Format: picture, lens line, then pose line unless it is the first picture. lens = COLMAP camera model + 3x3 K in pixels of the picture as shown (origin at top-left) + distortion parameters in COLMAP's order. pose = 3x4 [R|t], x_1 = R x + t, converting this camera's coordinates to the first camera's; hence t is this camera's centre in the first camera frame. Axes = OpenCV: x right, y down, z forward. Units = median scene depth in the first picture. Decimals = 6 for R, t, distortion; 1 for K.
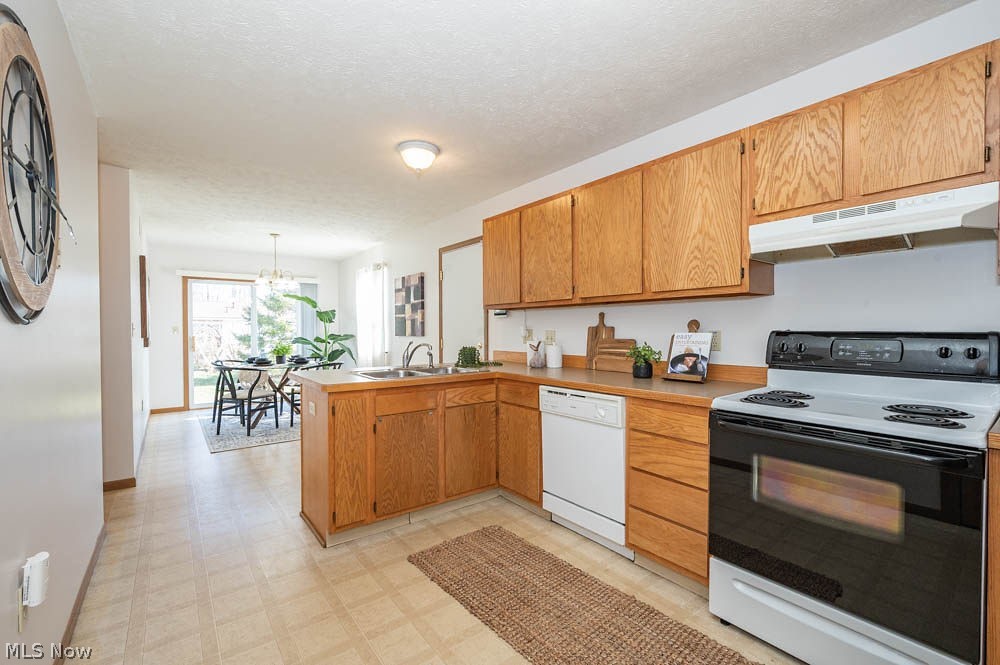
lens RADIAL K [[424.1, 0, 500.0], [0, 424.1, 332.5], [0, 0, 1]] dist [0.000933, 0.000042]
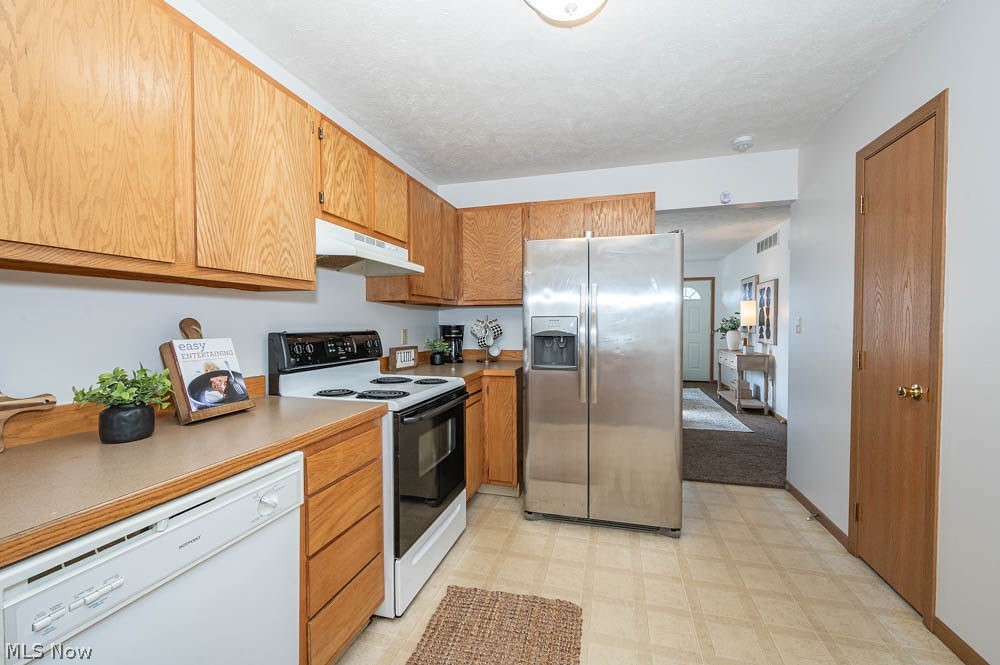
lens RADIAL K [[392.7, 0, 500.0], [0, 392.7, 332.5], [0, 0, 1]] dist [-0.003104, -0.000132]
pose [[-0.586927, -0.016678, 0.809468, -0.130903], [0.010380, 0.999551, 0.028120, -0.009924], [-0.809573, 0.024906, -0.586490, 0.468329]]
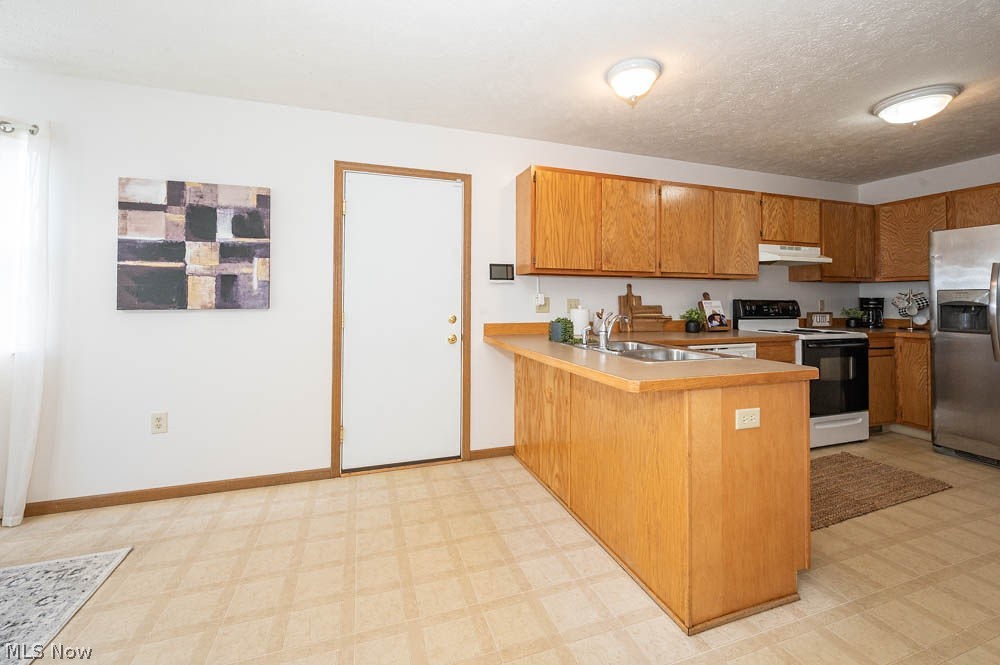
lens RADIAL K [[405.2, 0, 496.8], [0, 405.2, 291.1], [0, 0, 1]] dist [-0.002374, -0.000280]
pose [[0.336471, 0.020588, 0.941469, -0.593132], [0.002024, 0.999743, -0.022586, -0.001070], [-0.941692, 0.009505, 0.336343, 0.592566]]
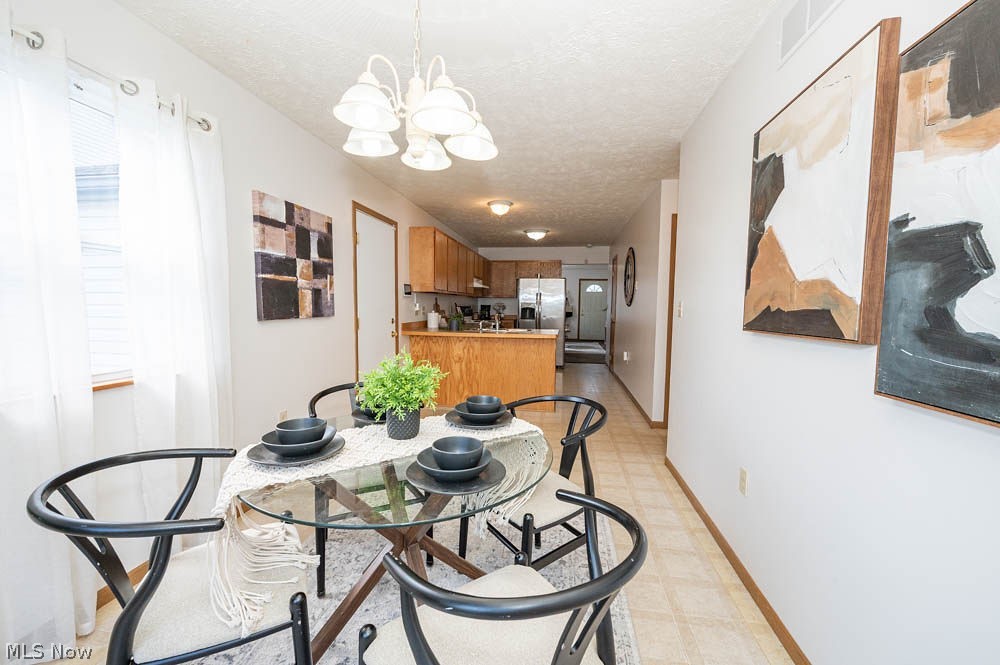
lens RADIAL K [[411.8, 0, 499.5], [0, 411.8, 337.0], [0, 0, 1]] dist [0.000490, 0.000002]
pose [[-0.689074, -0.061398, 0.722085, -0.869439], [-0.002180, 0.996576, 0.082657, -0.013505], [-0.724687, 0.055383, -0.686849, 1.320781]]
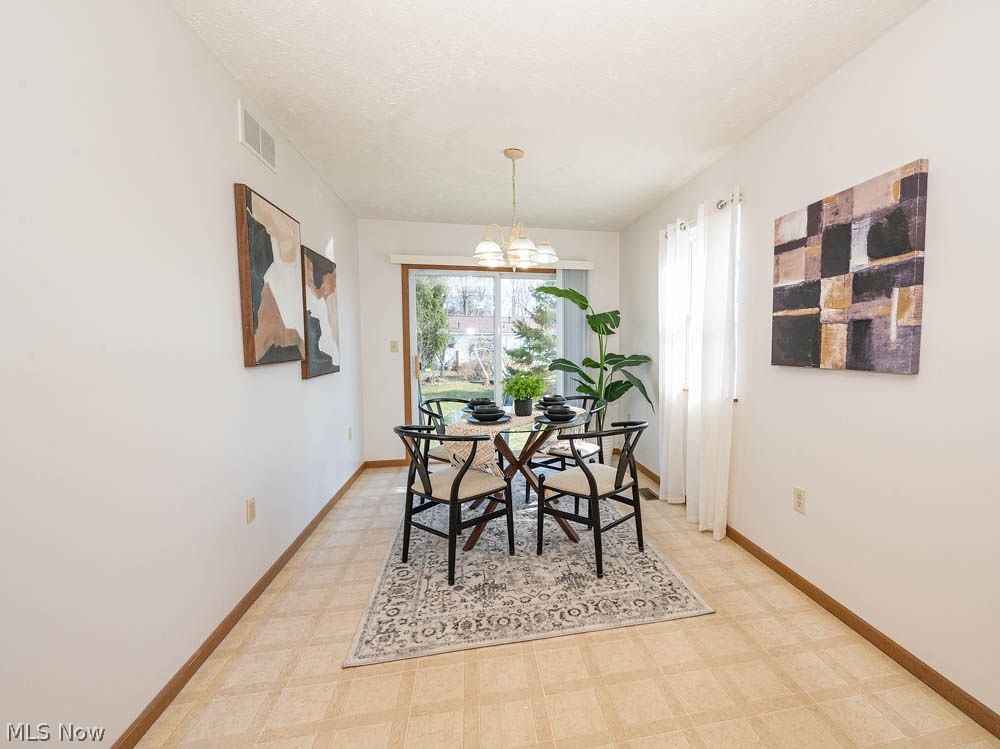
lens RADIAL K [[444.1, 0, 562.3], [0, 444.1, 374.2], [0, 0, 1]] dist [-0.001236, -0.000214]
pose [[0.899270, 0.032865, -0.436157, -0.285300], [-0.005959, 0.998001, 0.062915, -0.010142], [0.437353, -0.053978, 0.897668, 0.635784]]
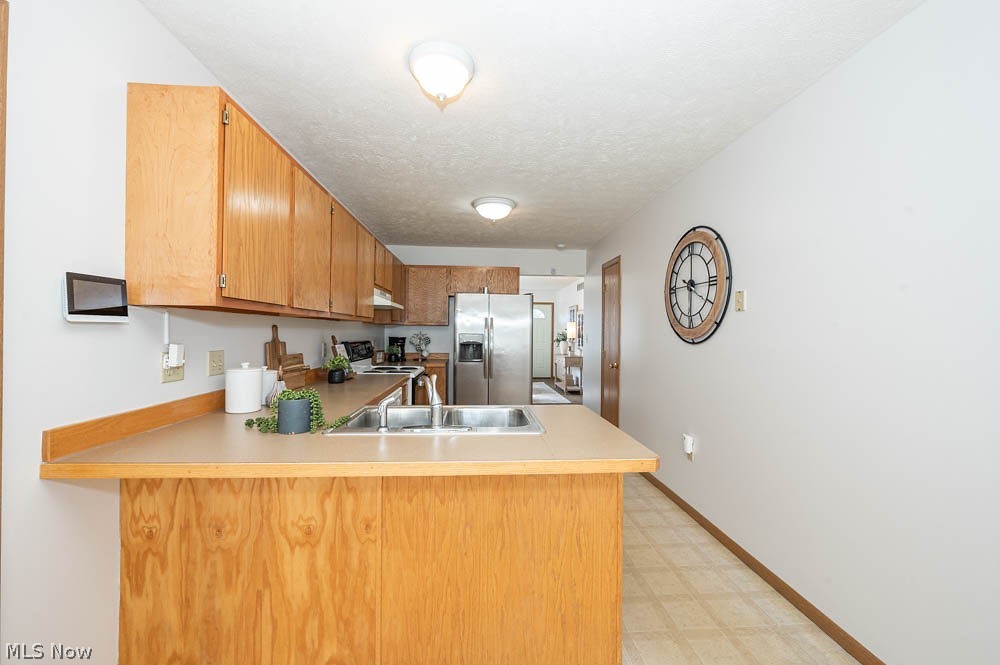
lens RADIAL K [[400.9, 0, 494.7], [0, 400.9, 331.1], [0, 0, 1]] dist [-0.000836, -0.000012]
pose [[-0.823318, -0.006142, 0.567548, -0.352360], [-0.005040, 0.999981, 0.003511, -0.024851], [-0.567559, 0.000030, -0.823333, 0.864492]]
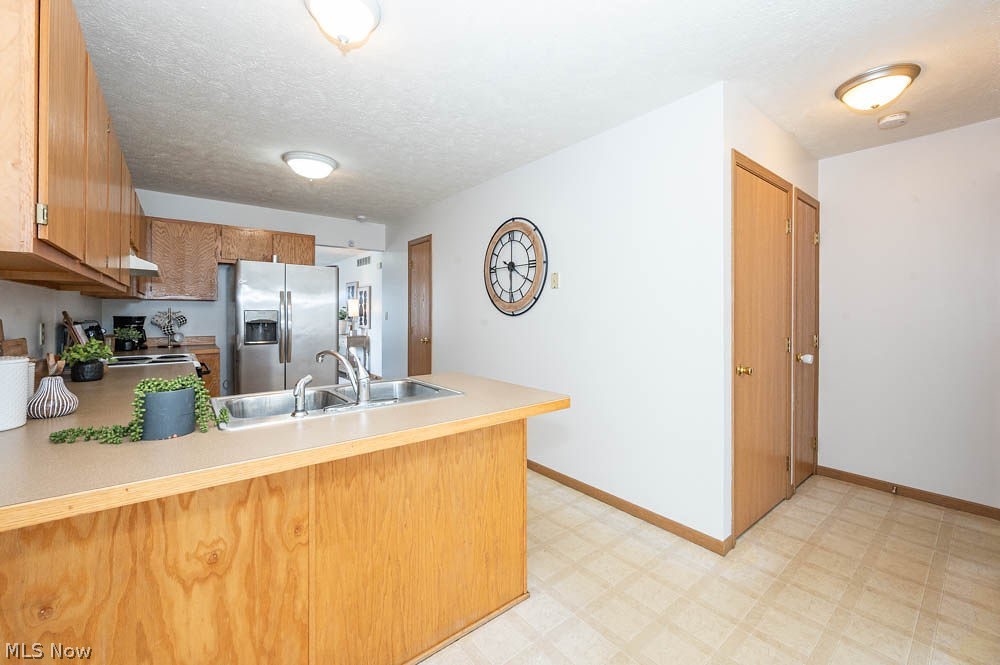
lens RADIAL K [[411.1, 0, 510.1], [0, 411.1, 313.4], [0, 0, 1]] dist [0.000211, 0.000217]
pose [[-0.999587, 0.000489, -0.028726, -0.235260], [0.000277, 0.999972, 0.007416, -0.015236], [0.028729, 0.007405, -0.999560, 0.931530]]
